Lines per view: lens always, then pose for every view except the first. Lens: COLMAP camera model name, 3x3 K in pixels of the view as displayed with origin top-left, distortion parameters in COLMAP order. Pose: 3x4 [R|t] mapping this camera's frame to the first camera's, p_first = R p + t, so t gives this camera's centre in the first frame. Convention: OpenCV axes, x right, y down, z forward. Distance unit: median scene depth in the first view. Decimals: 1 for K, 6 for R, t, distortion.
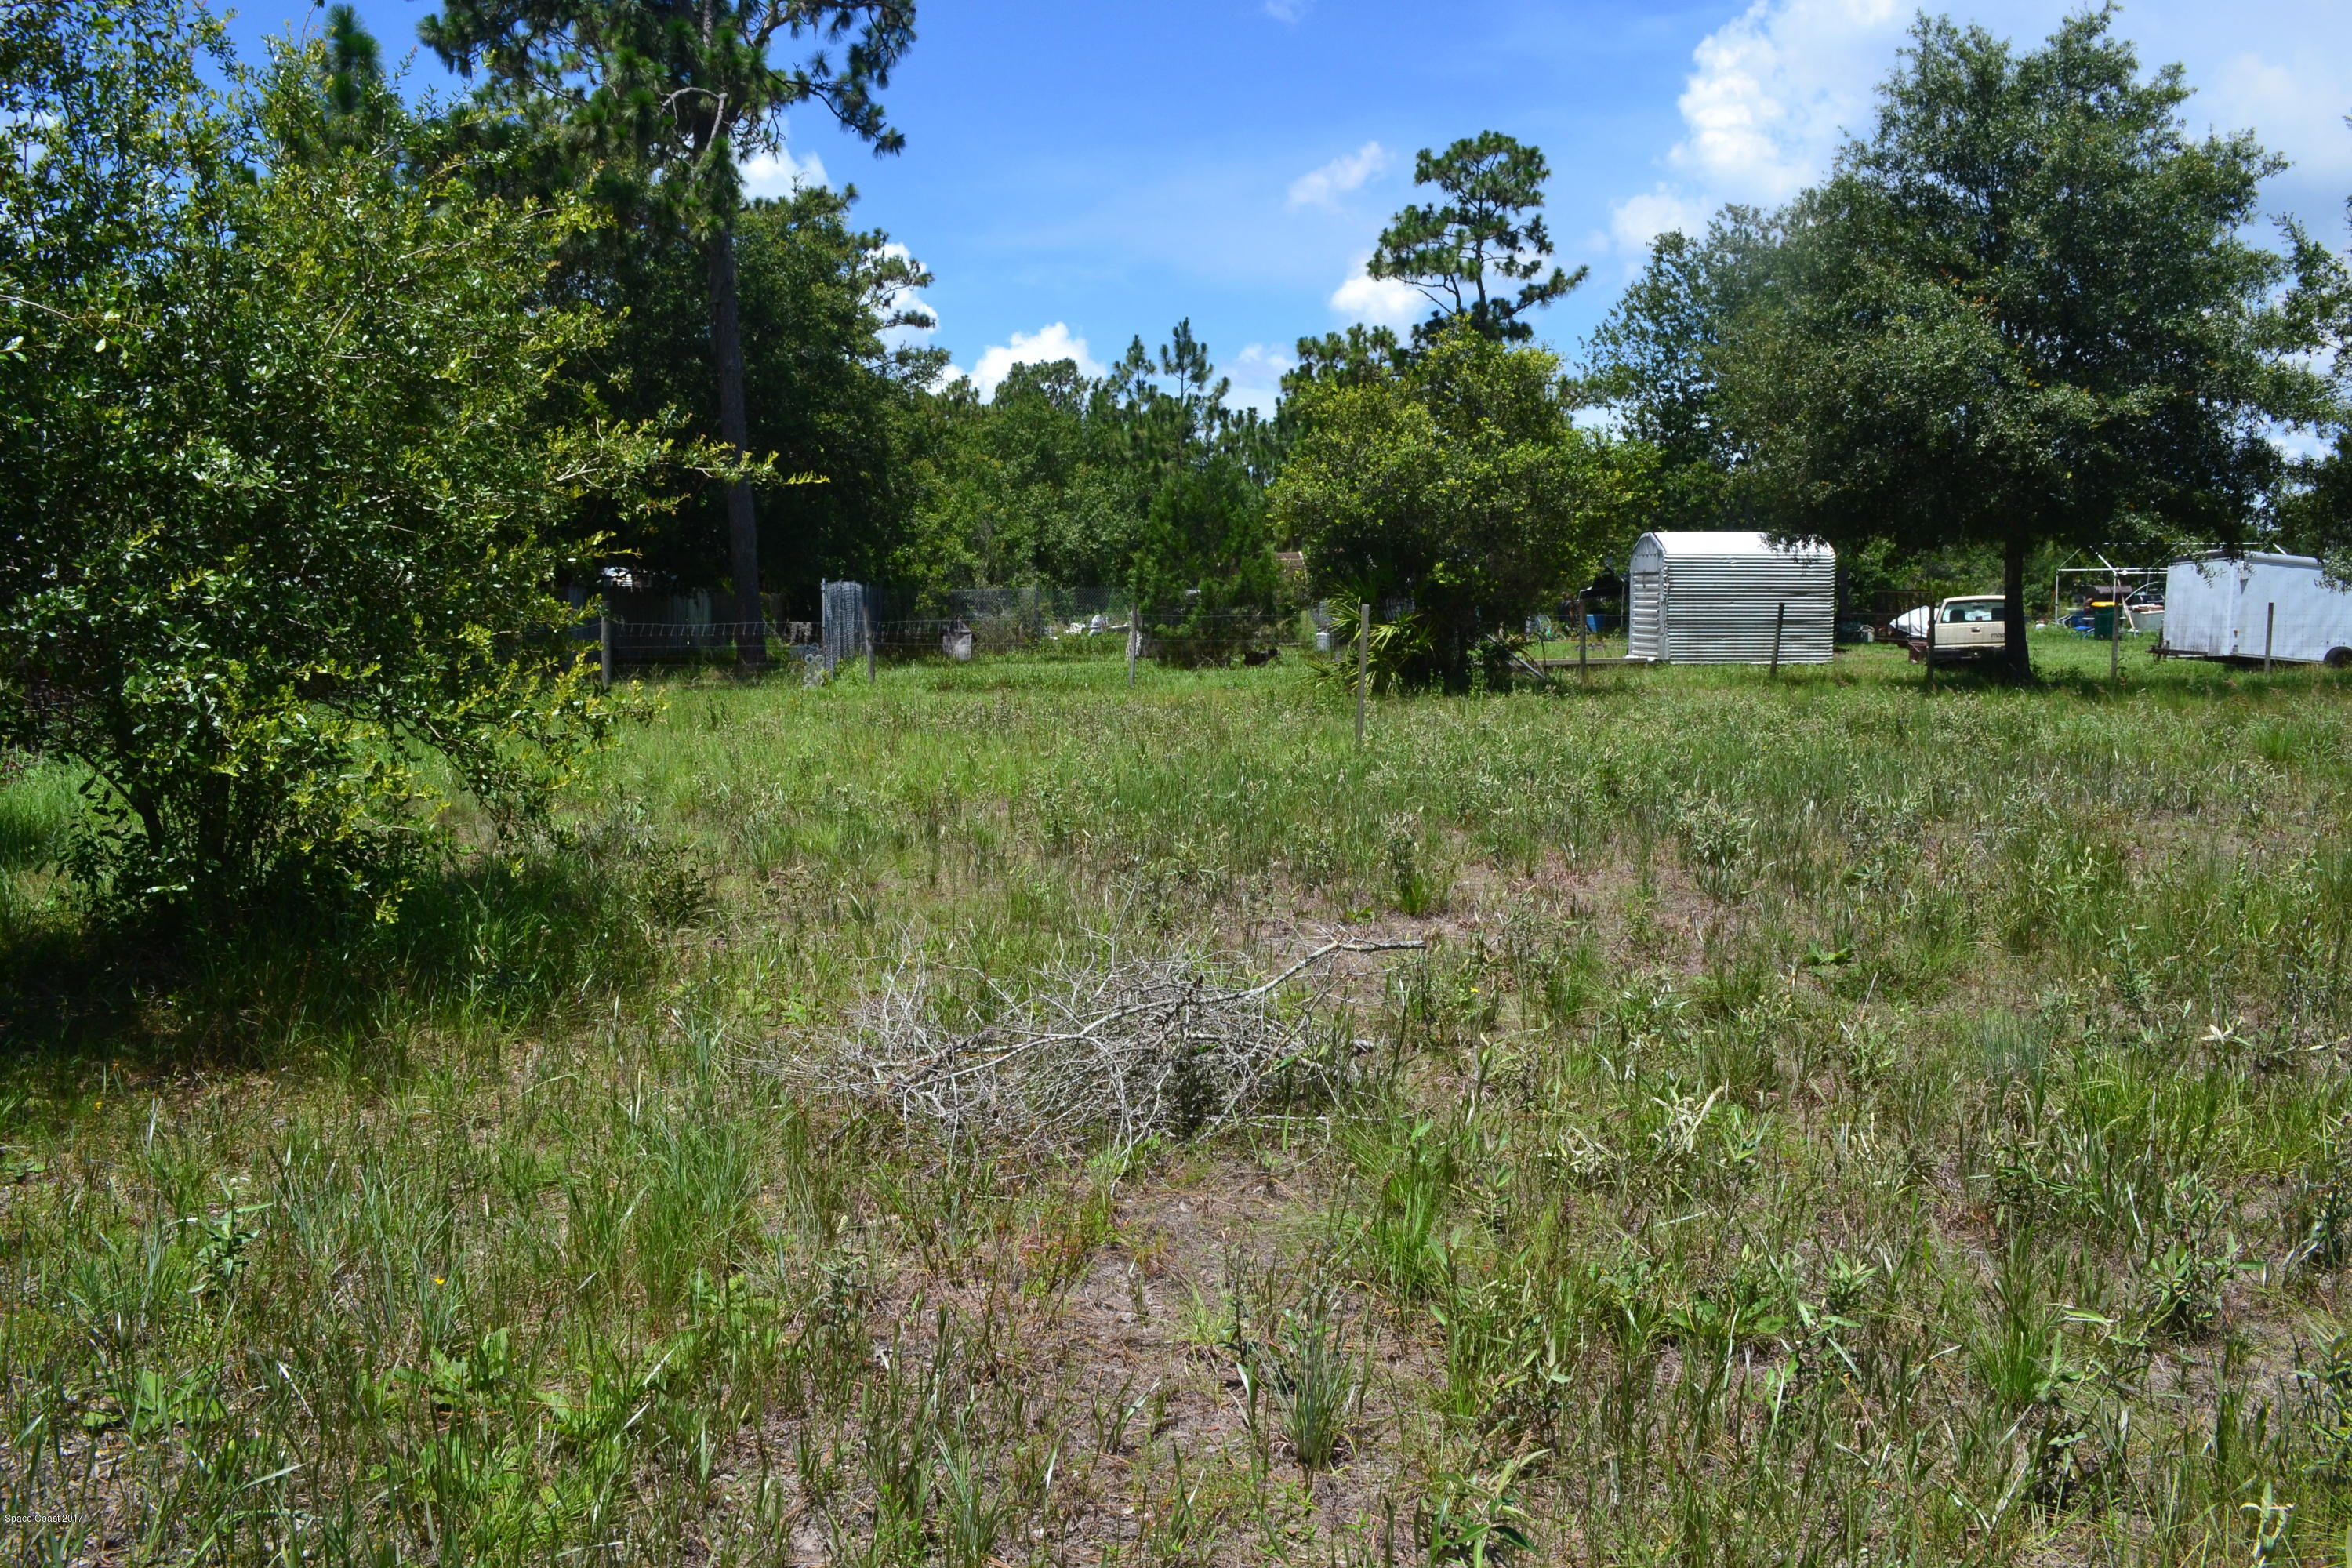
lens RADIAL K [[1886.3, 0, 1185.8], [0, 1886.3, 782.9], [0, 0, 1]] dist [-0.083365, 0.013390]
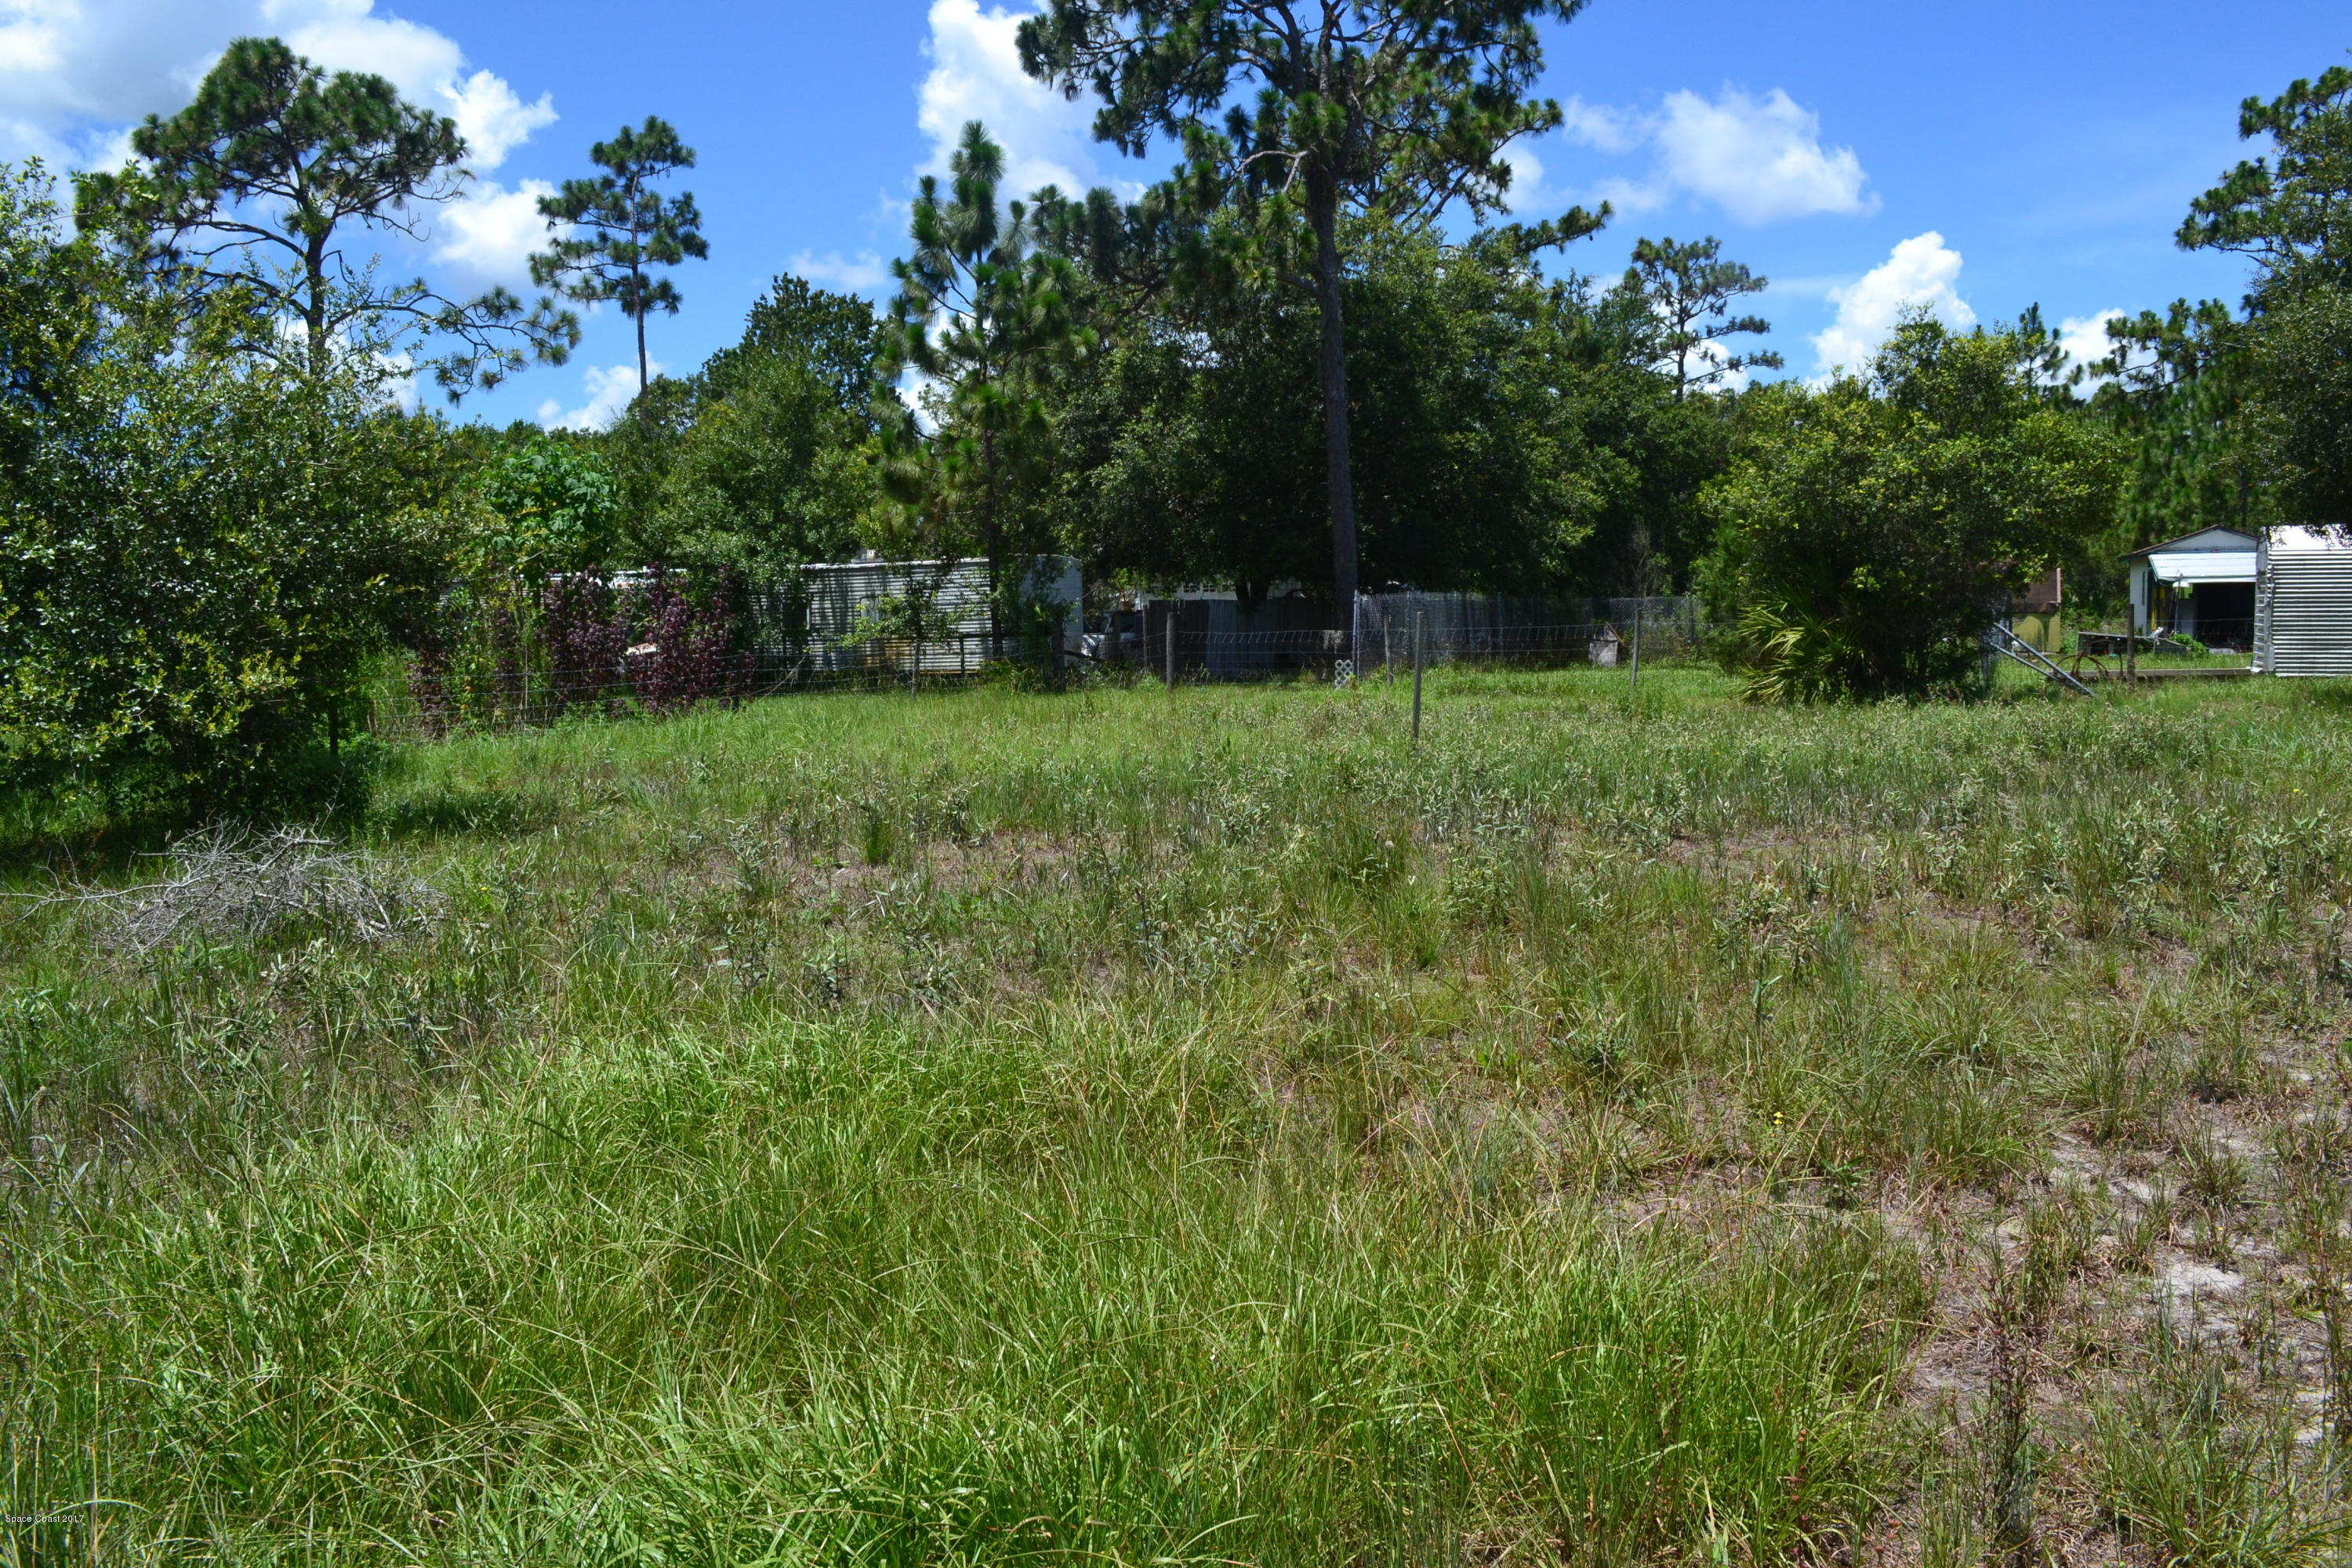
lens RADIAL K [[1886.3, 0, 1185.8], [0, 1886.3, 782.9], [0, 0, 1]] dist [-0.083365, 0.013390]
pose [[0.867292, 0.033770, -0.496654, 0.254979], [-0.036080, 0.999337, 0.004944, 0.000730], [0.496491, 0.013632, 0.867935, 0.004912]]
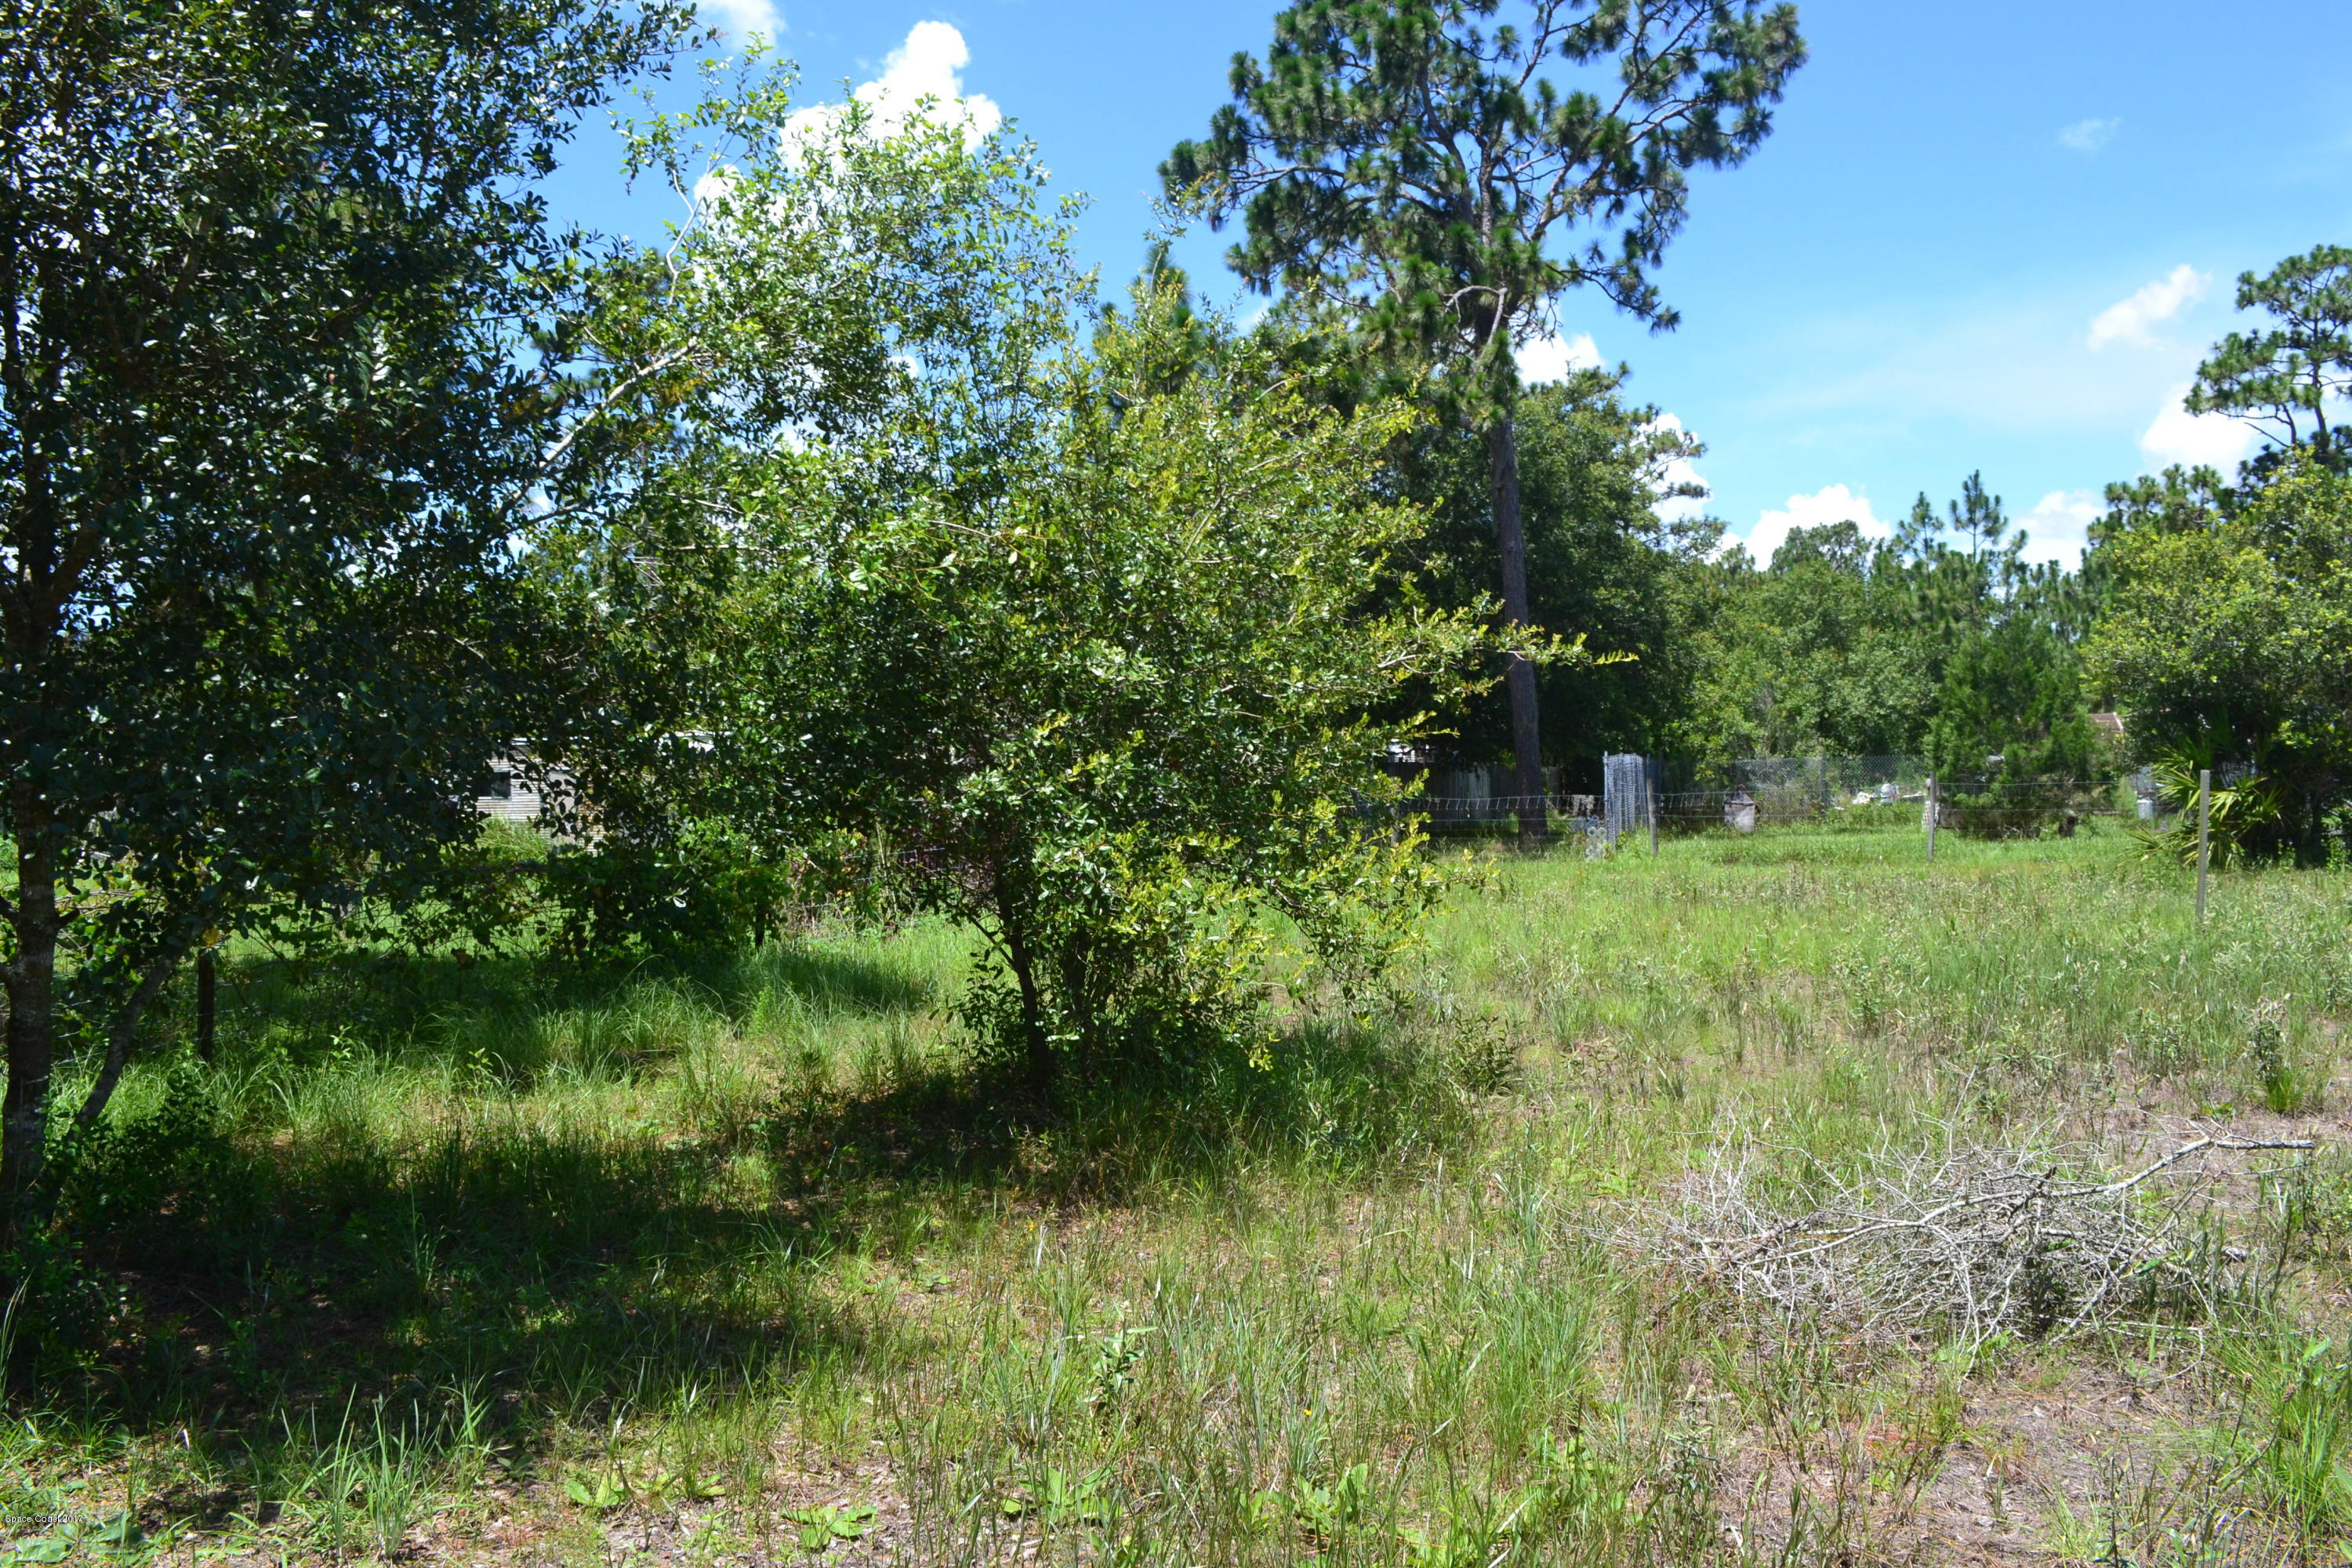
lens RADIAL K [[1886.3, 0, 1185.8], [0, 1886.3, 782.9], [0, 0, 1]] dist [-0.083365, 0.013390]
pose [[0.919659, -0.014261, -0.392459, -0.005654], [-0.021597, 0.995992, -0.086801, -0.000061], [0.392124, 0.088303, 0.915665, -0.008774]]
